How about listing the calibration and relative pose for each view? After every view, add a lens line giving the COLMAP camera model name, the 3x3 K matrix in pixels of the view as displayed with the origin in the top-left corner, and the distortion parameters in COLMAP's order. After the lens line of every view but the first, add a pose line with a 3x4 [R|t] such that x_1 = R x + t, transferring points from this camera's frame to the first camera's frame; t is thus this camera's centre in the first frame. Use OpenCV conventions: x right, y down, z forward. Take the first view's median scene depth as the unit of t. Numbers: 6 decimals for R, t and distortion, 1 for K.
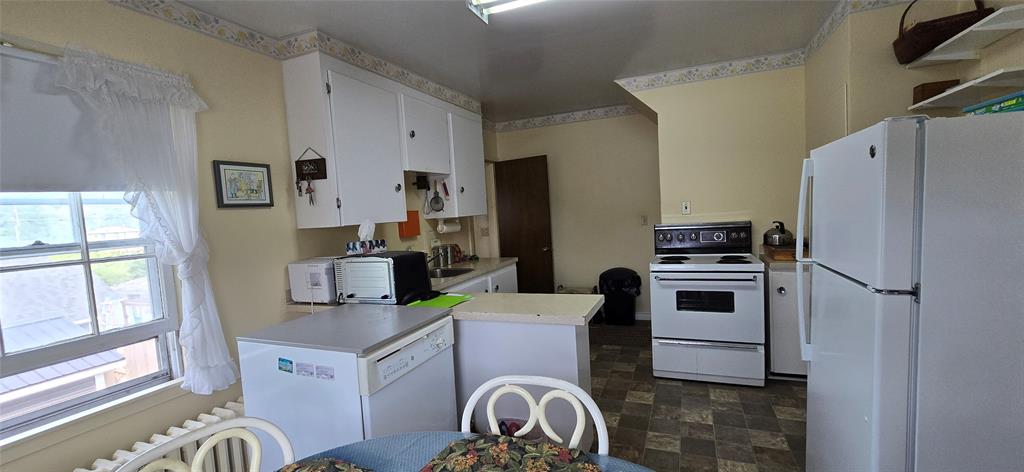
lens RADIAL K [[418.5, 0, 513.2], [0, 418.5, 240.4], [0, 0, 1]] dist [-0.001448, -0.000336]
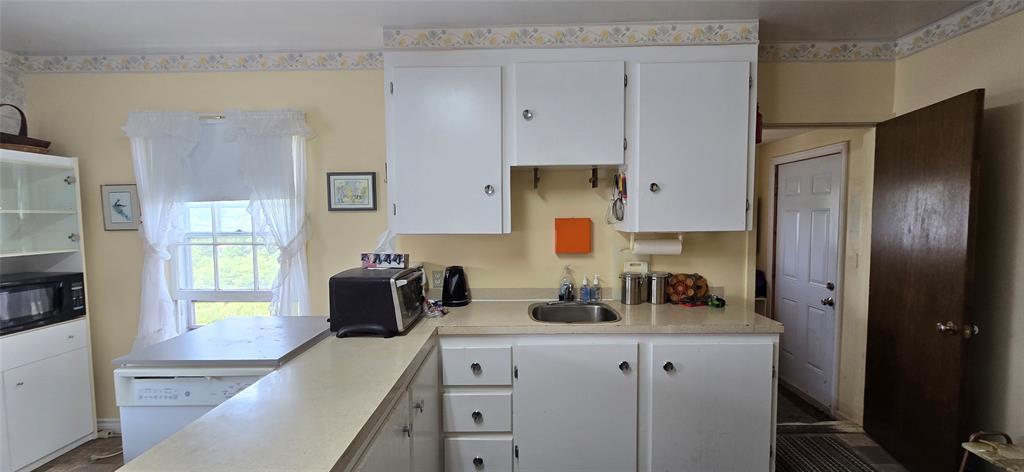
lens RADIAL K [[418.5, 0, 513.2], [0, 418.5, 240.4], [0, 0, 1]] dist [-0.001448, -0.000336]
pose [[0.372199, 0.107401, -0.921918, 0.591566], [-0.082082, 0.993200, 0.082566, -0.127242], [0.924516, 0.044942, 0.378483, 0.954541]]
